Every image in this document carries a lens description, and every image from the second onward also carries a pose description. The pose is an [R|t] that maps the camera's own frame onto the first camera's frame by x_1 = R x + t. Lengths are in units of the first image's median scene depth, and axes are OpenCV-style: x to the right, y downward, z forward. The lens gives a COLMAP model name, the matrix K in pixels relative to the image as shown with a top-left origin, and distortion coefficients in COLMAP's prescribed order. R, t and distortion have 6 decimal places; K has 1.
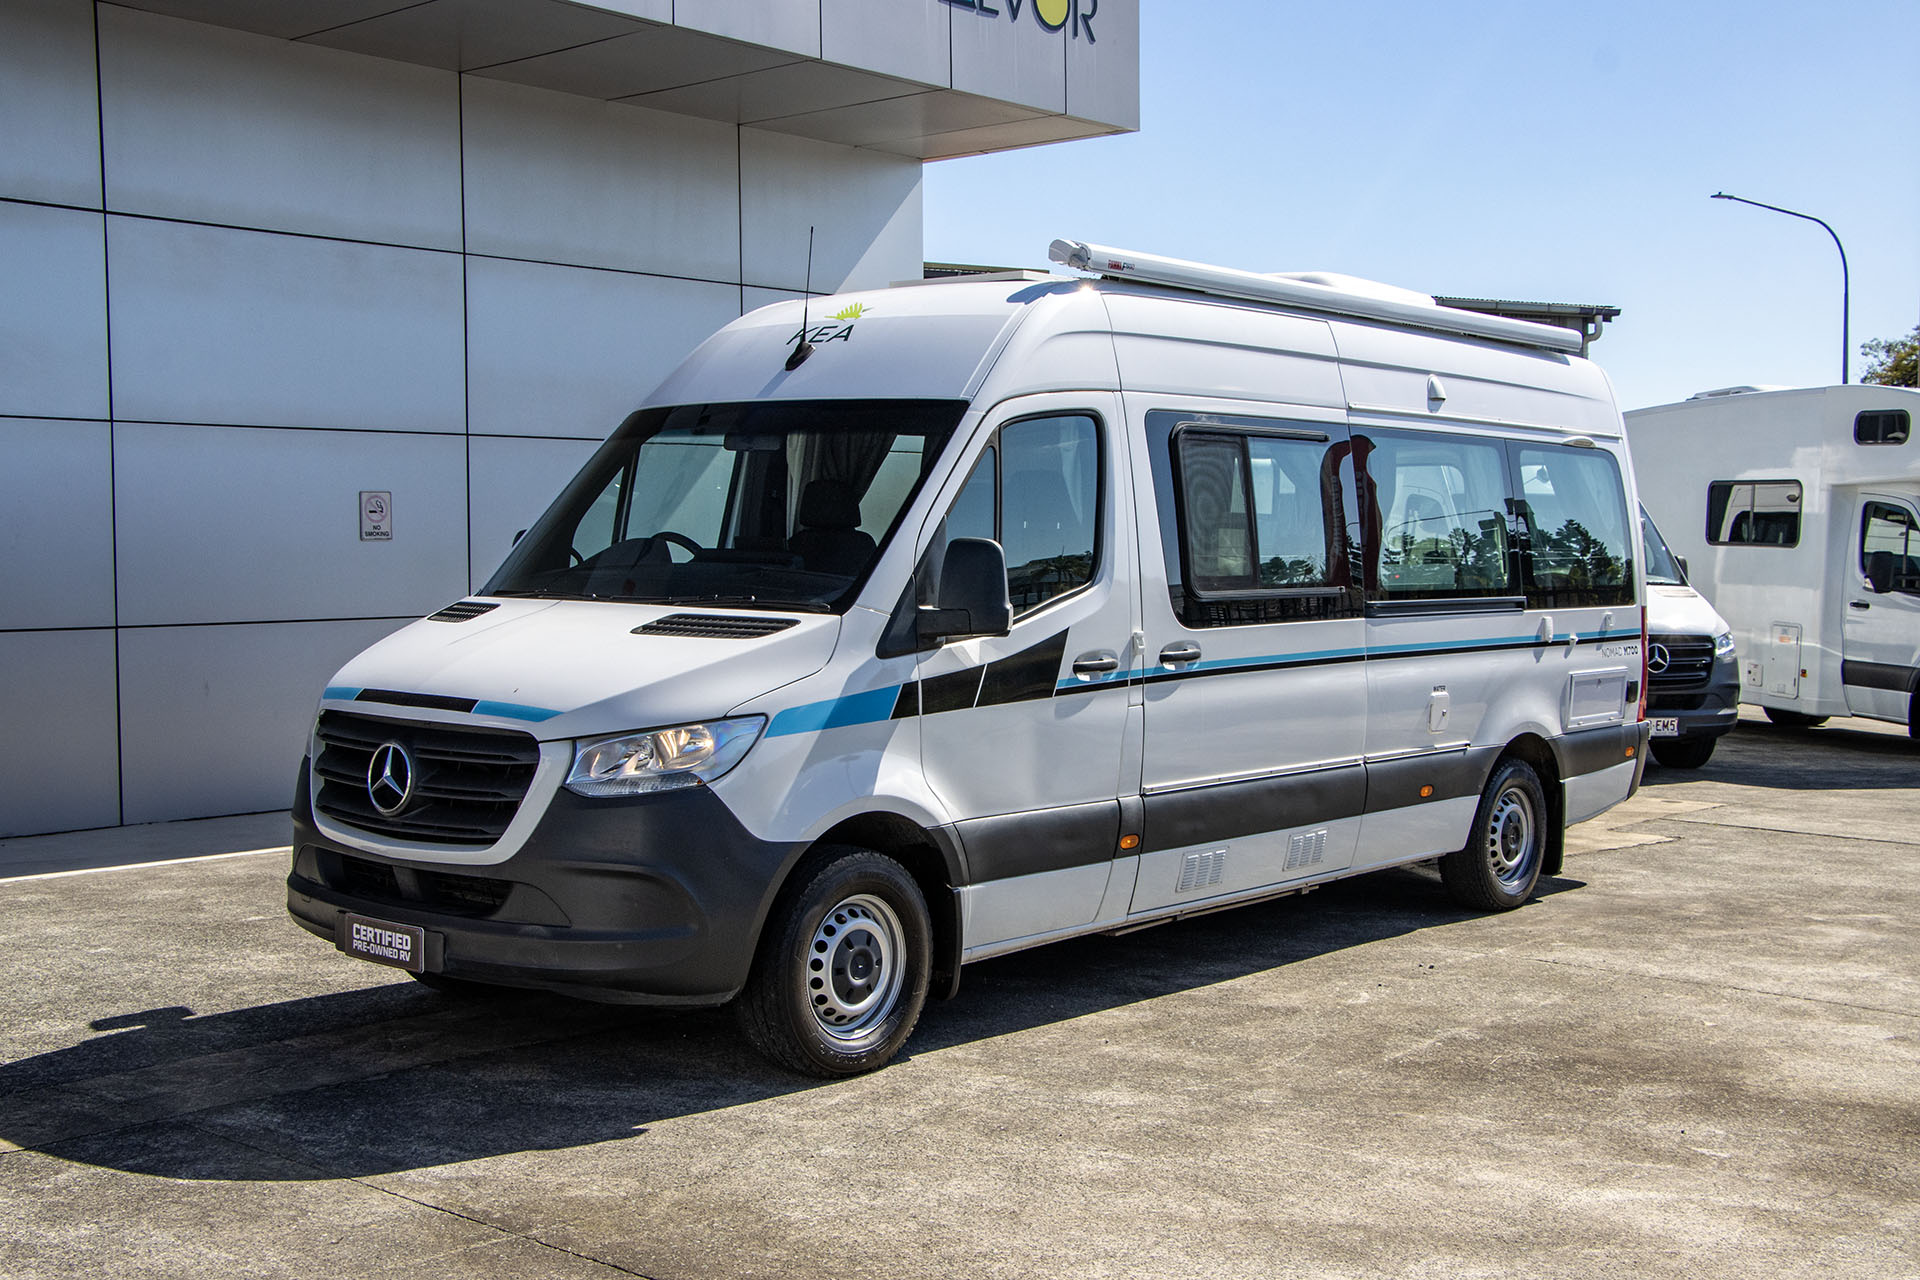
lens RADIAL K [[2292.9, 0, 960.0], [0, 2292.9, 640.0], [0, 0, 1]] dist [0.016085, 0.055225]
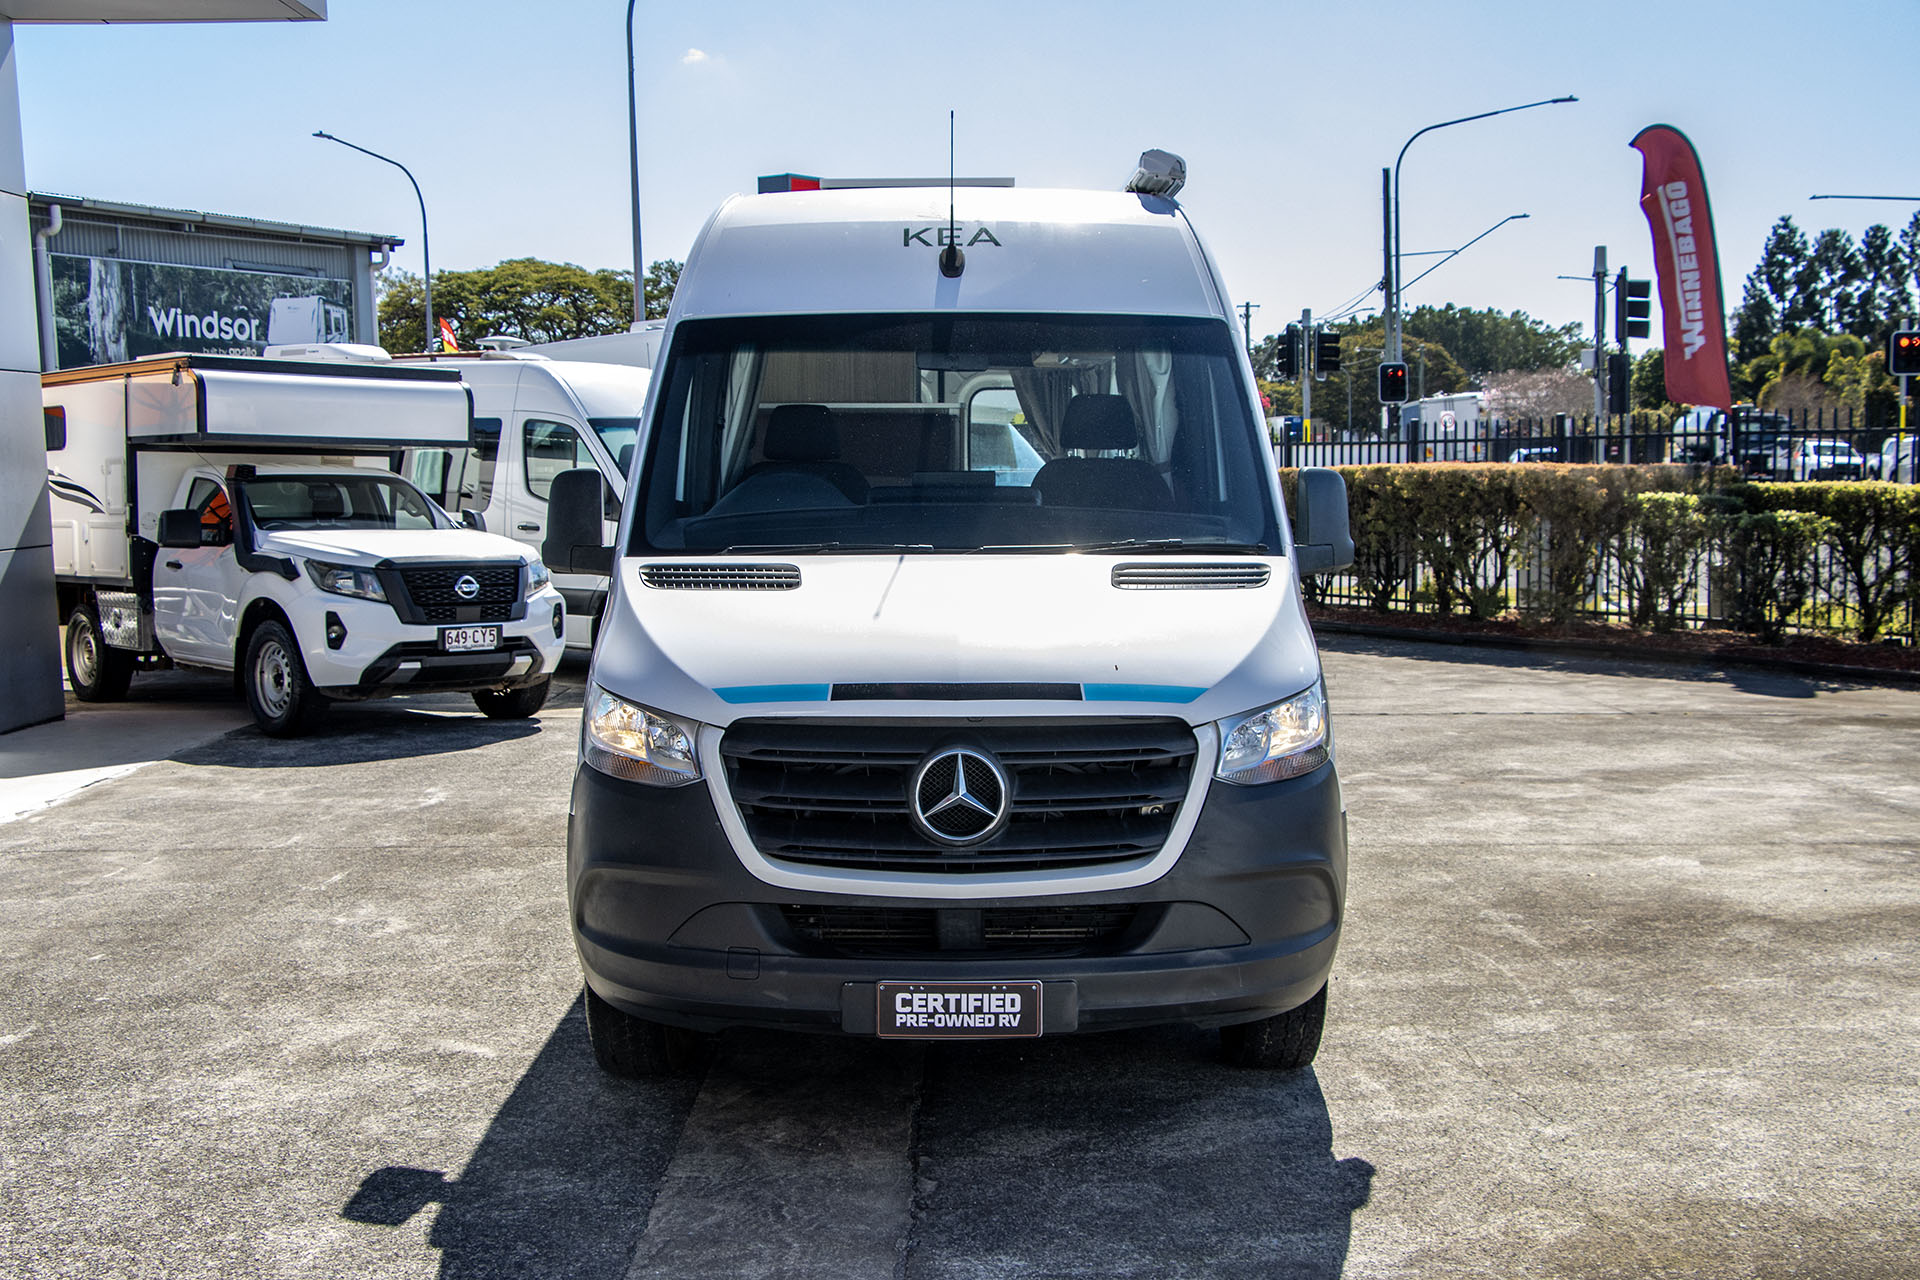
lens RADIAL K [[2157.3, 0, 960.0], [0, 2157.3, 640.0], [0, 0, 1]] dist [-0.075856, 0.268430]
pose [[0.751651, -0.074762, 0.655310, -0.723816], [0.049347, 0.997145, 0.057159, -0.033166], [-0.657713, -0.010626, 0.753194, 0.465913]]
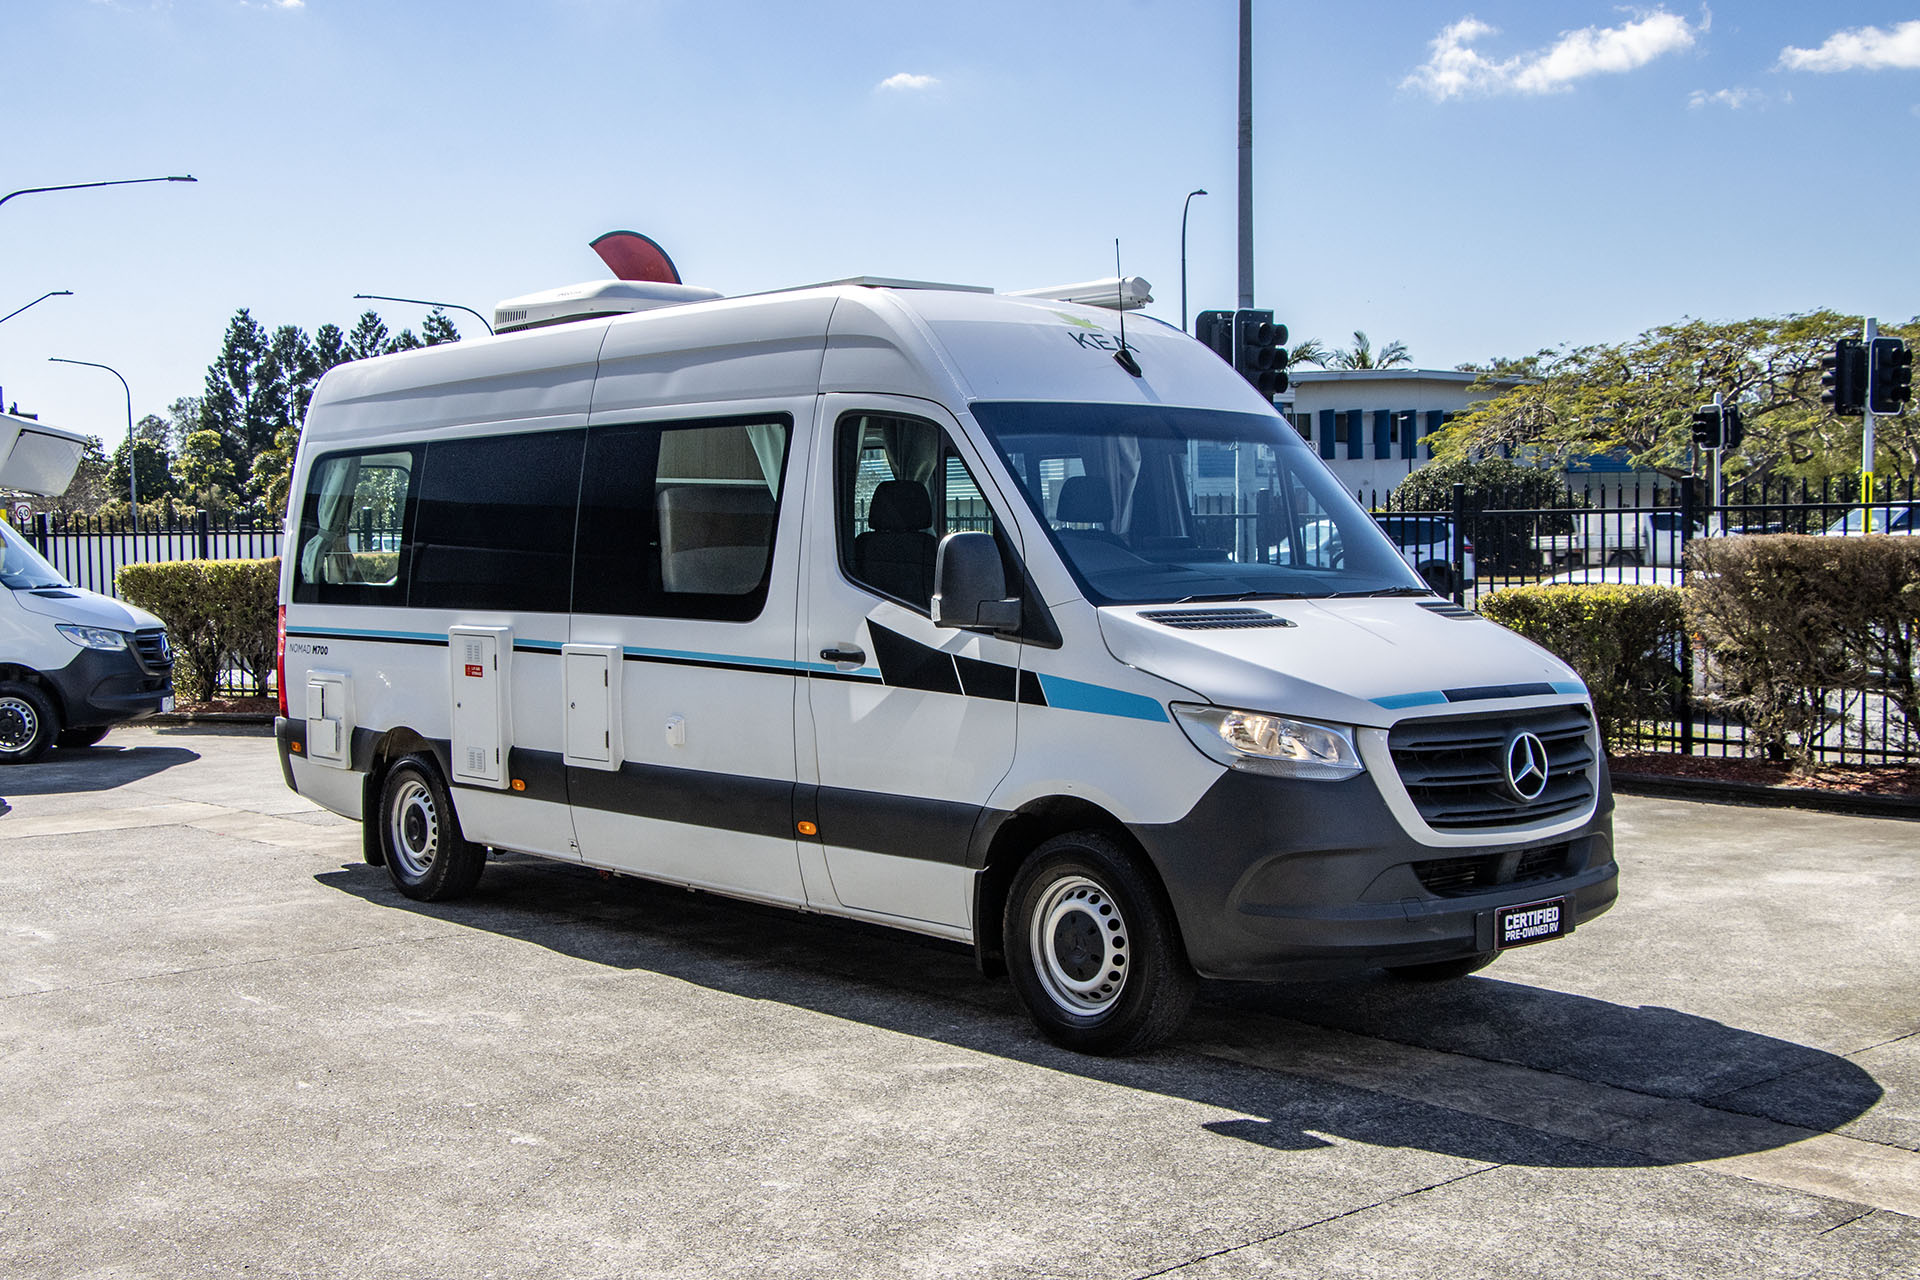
lens RADIAL K [[2292.9, 0, 960.0], [0, 2292.9, 640.0], [0, 0, 1]] dist [0.016085, 0.055225]
pose [[0.122622, -0.056316, 0.990854, -1.330952], [0.059038, 0.997035, 0.049361, -0.064918], [-0.990696, 0.052446, 0.125583, 1.136153]]
